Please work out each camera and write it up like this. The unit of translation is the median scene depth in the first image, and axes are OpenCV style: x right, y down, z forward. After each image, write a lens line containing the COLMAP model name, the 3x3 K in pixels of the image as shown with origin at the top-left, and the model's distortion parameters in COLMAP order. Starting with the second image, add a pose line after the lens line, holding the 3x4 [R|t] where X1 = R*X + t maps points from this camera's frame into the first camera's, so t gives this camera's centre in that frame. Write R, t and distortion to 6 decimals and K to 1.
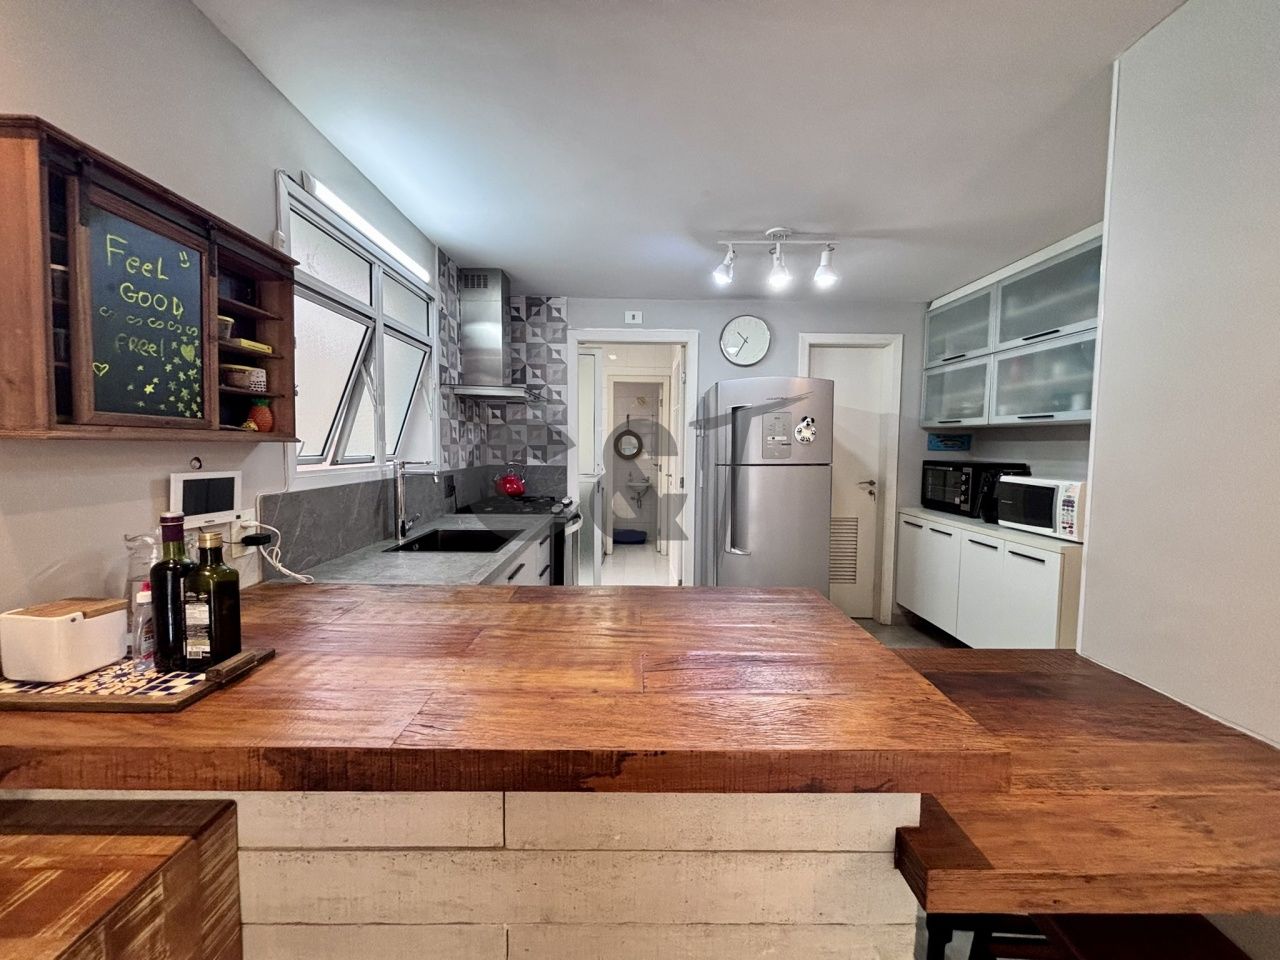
lens RADIAL K [[513.8, 0, 641.2], [0, 513.8, 478.6], [0, 0, 1]] dist [0.001037, -0.000370]
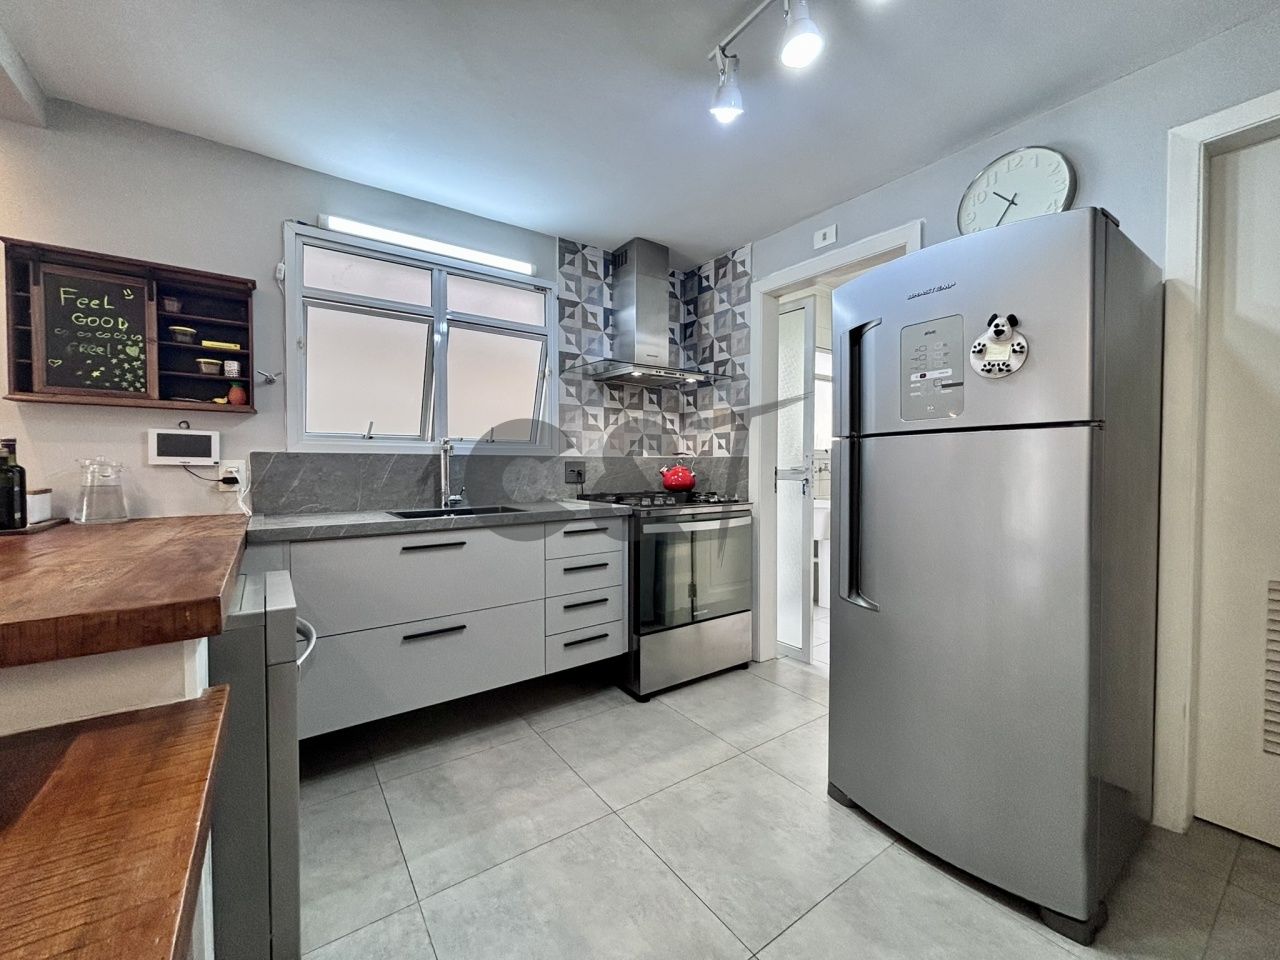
lens RADIAL K [[513.8, 0, 641.2], [0, 513.8, 478.6], [0, 0, 1]] dist [0.001037, -0.000370]
pose [[0.568945, 0.013433, -0.822266, 0.719752], [-0.050635, 0.998542, -0.018722, 0.054805], [0.820815, 0.052287, 0.568795, 0.749990]]
